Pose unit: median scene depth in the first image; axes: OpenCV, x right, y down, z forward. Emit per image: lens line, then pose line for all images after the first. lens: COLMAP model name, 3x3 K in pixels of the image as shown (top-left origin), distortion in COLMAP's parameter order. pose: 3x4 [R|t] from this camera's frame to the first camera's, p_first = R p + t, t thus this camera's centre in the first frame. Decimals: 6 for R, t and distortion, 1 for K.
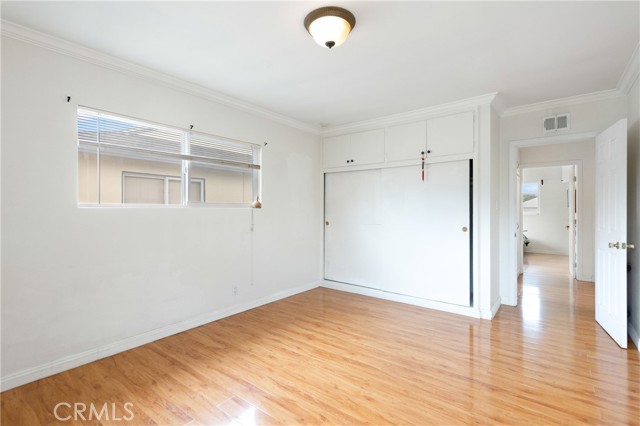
lens RADIAL K [[301.9, 0, 293.0], [0, 301.9, 210.9], [0, 0, 1]] dist [0.001213, 0.000398]
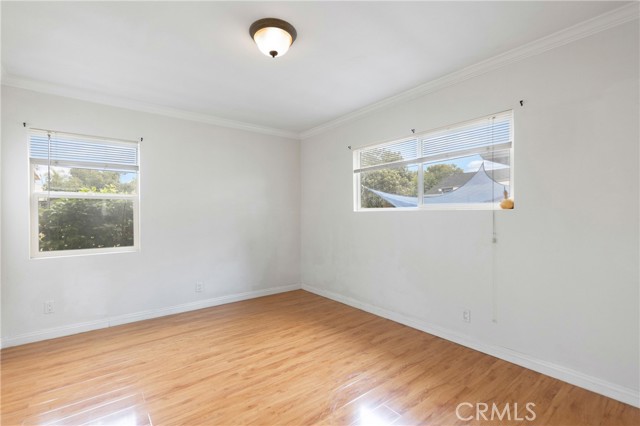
lens RADIAL K [[301.9, 0, 318.9], [0, 301.9, 212.1], [0, 0, 1]] dist [0.001213, 0.000398]
pose [[-0.212904, -0.000207, -0.977073, 0.895459], [0.001403, 0.999999, -0.000518, -0.005129], [0.977072, -0.001481, -0.212903, 1.101737]]
